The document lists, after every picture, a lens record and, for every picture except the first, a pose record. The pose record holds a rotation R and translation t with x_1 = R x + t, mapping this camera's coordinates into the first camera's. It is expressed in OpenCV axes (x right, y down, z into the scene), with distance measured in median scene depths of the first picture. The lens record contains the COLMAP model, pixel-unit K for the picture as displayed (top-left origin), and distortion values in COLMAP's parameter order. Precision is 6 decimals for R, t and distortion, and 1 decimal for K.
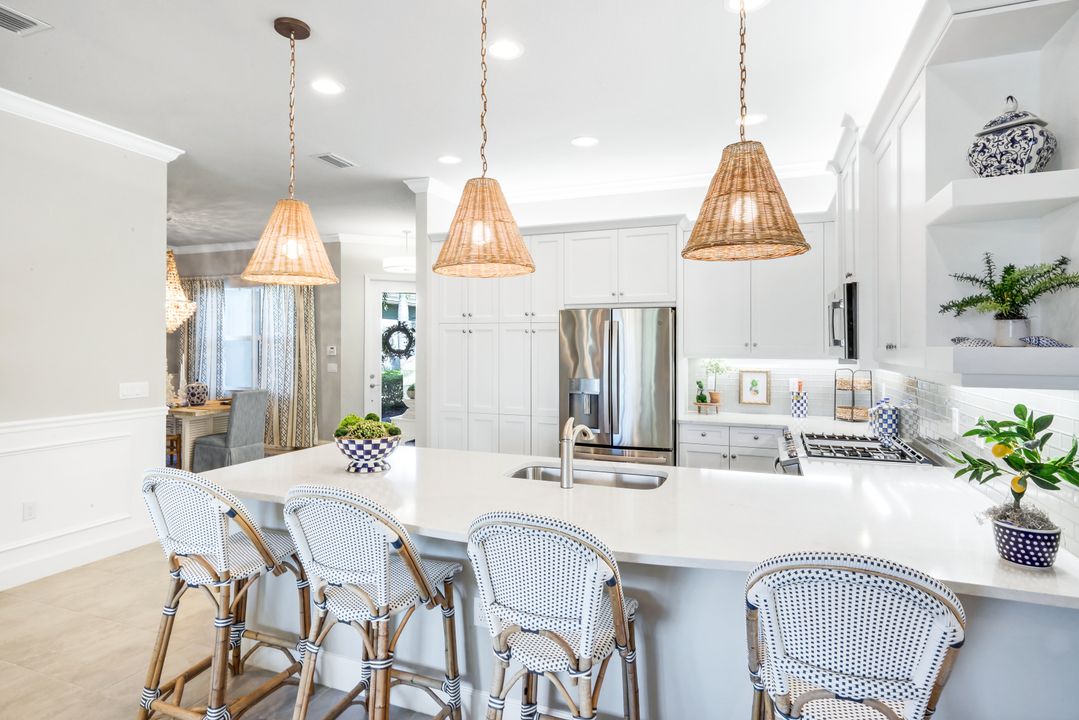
lens RADIAL K [[581.3, 0, 540.3], [0, 581.3, 343.8], [0, 0, 1]] dist [-0.001519, 0.000459]
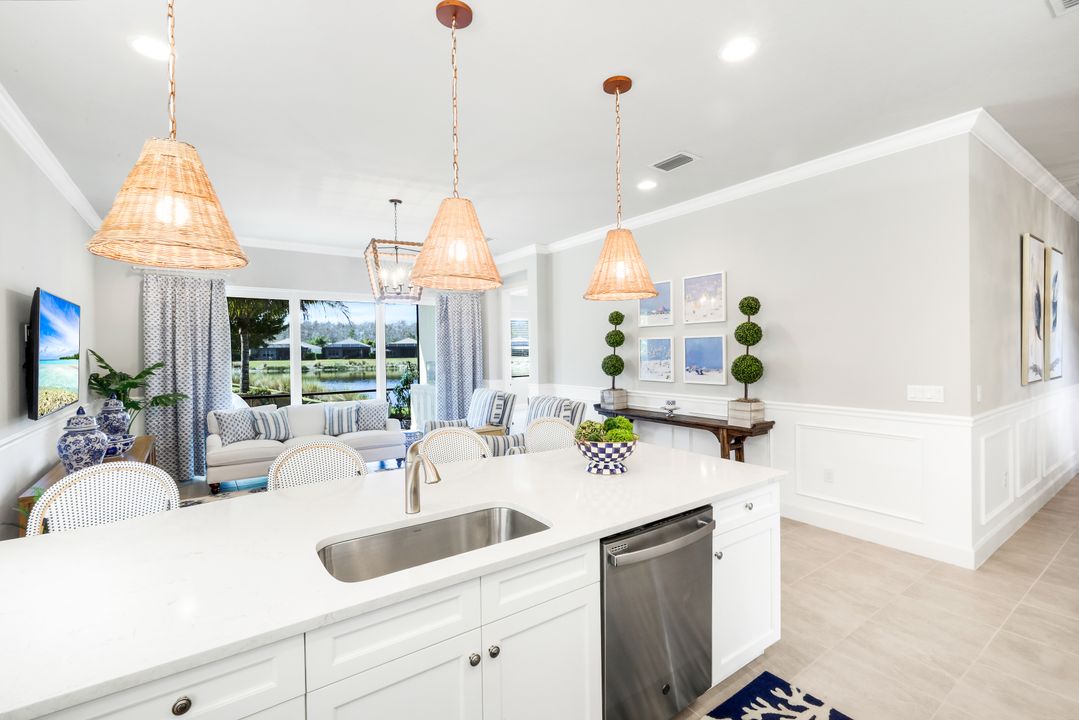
lens RADIAL K [[487.5, 0, 550.4], [0, 487.5, 356.7], [0, 0, 1]] dist [-0.003685, 0.001347]
pose [[-0.557284, 0.014947, -0.830187, 0.266721], [0.013481, 0.999869, 0.008953, 0.002338], [0.830213, -0.006203, -0.557412, 0.792227]]
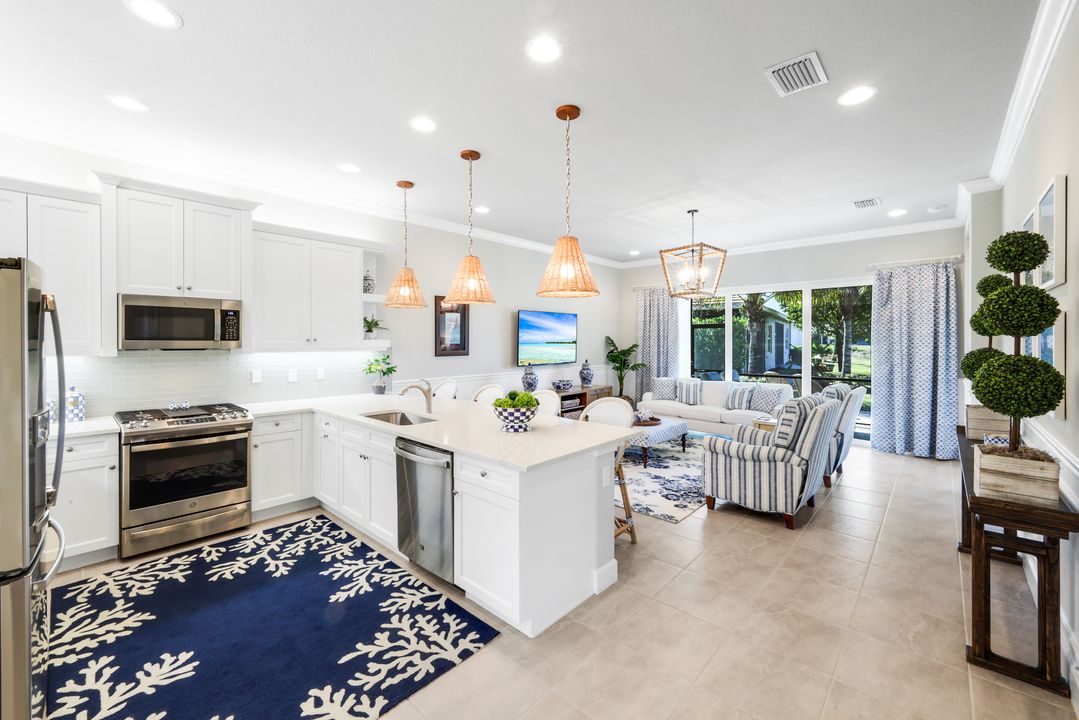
lens RADIAL K [[438.4, 0, 537.9], [0, 438.4, 342.3], [0, 0, 1]] dist [-0.000186, -0.000520]
pose [[-0.928670, -0.004643, 0.370878, -0.397449], [-0.003356, 0.999986, 0.004116, 0.001515], [-0.370892, 0.002578, -0.928673, 1.073285]]
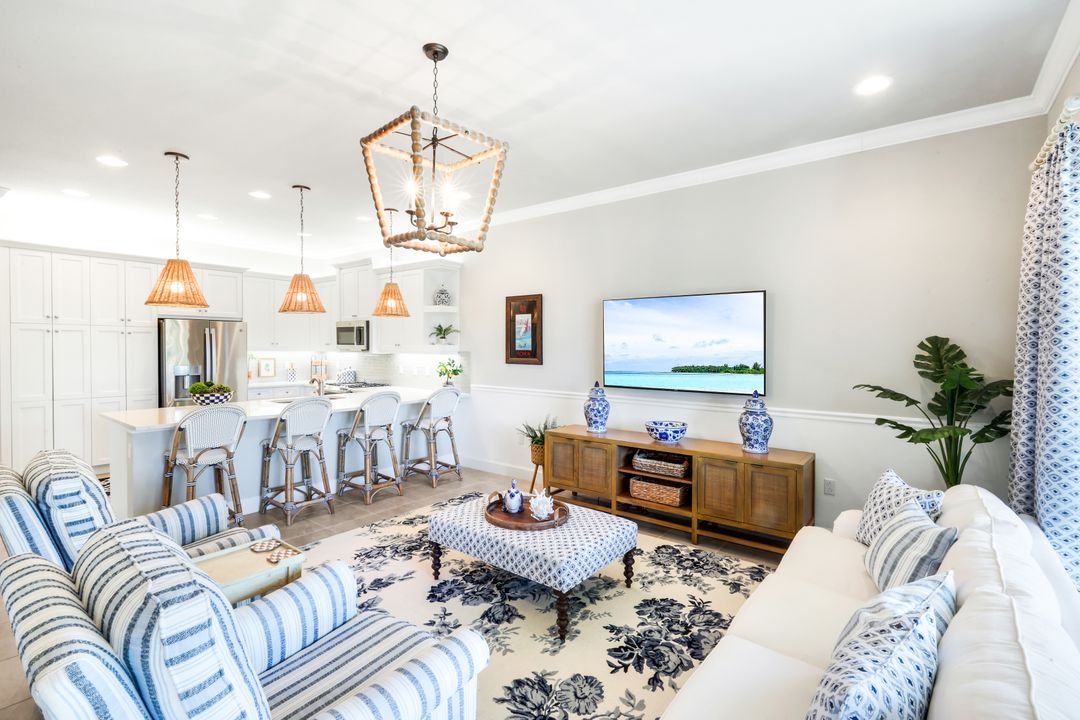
lens RADIAL K [[488.0, 0, 540.8], [0, 488.0, 354.6], [0, 0, 1]] dist [-0.003685, 0.001347]
pose [[0.295236, -0.017329, 0.955267, -0.791777], [-0.008702, 0.999745, 0.020825, -0.002442], [-0.955385, -0.014461, 0.295010, -0.233890]]
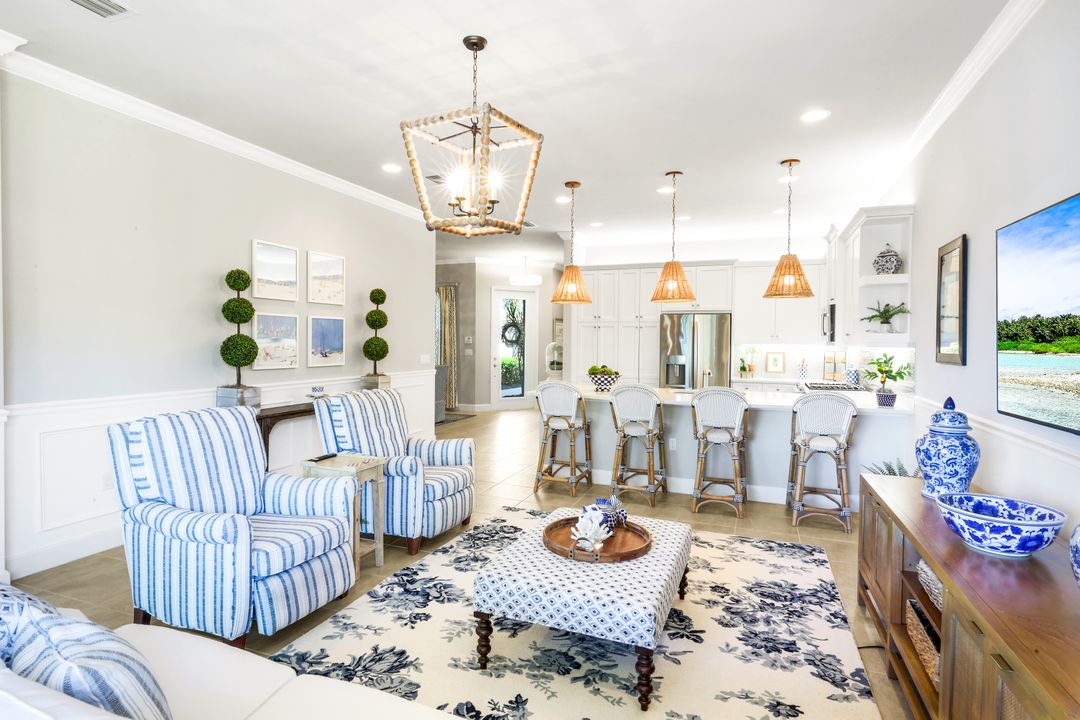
lens RADIAL K [[560.9, 0, 538.0], [0, 560.9, 357.4], [0, 0, 1]] dist [-0.002236, -0.000364]
pose [[0.999947, 0.006134, -0.008243, -0.281703], [-0.005872, 0.999489, 0.031432, 0.015048], [0.008432, -0.031382, 0.999472, -0.573933]]
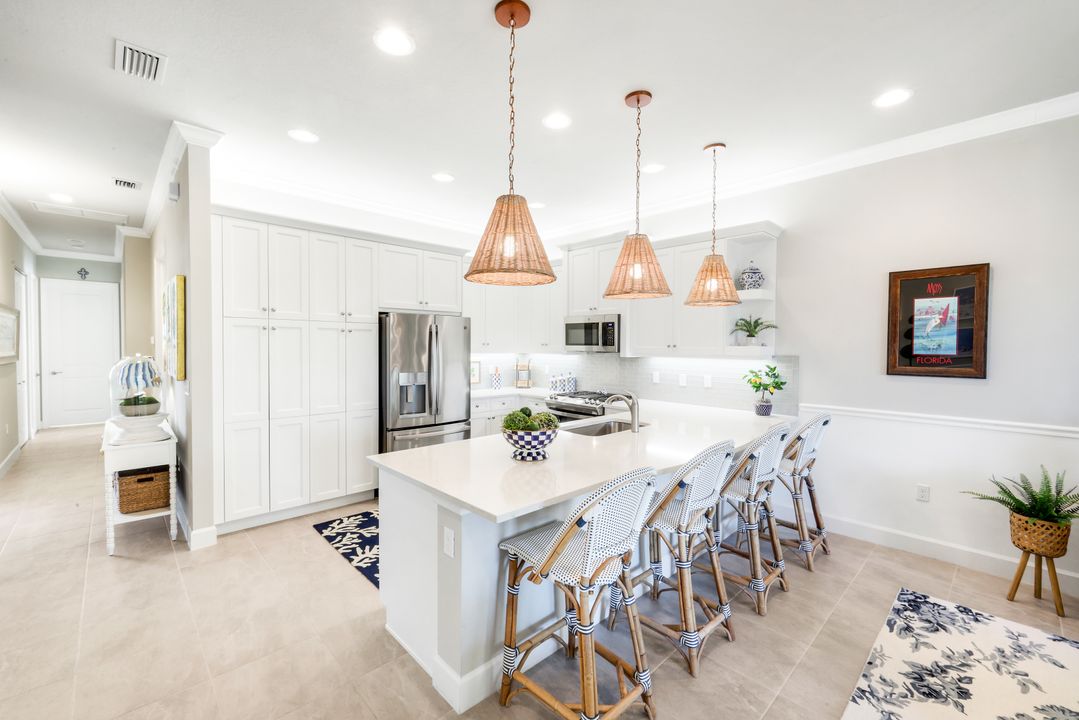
lens RADIAL K [[449.5, 0, 543.0], [0, 449.5, 354.2], [0, 0, 1]] dist [-0.002818, 0.001230]
pose [[0.429541, -0.020057, 0.902824, -0.576897], [-0.007611, 0.999637, 0.025829, -0.002315], [-0.903015, -0.017966, 0.429233, 0.340920]]
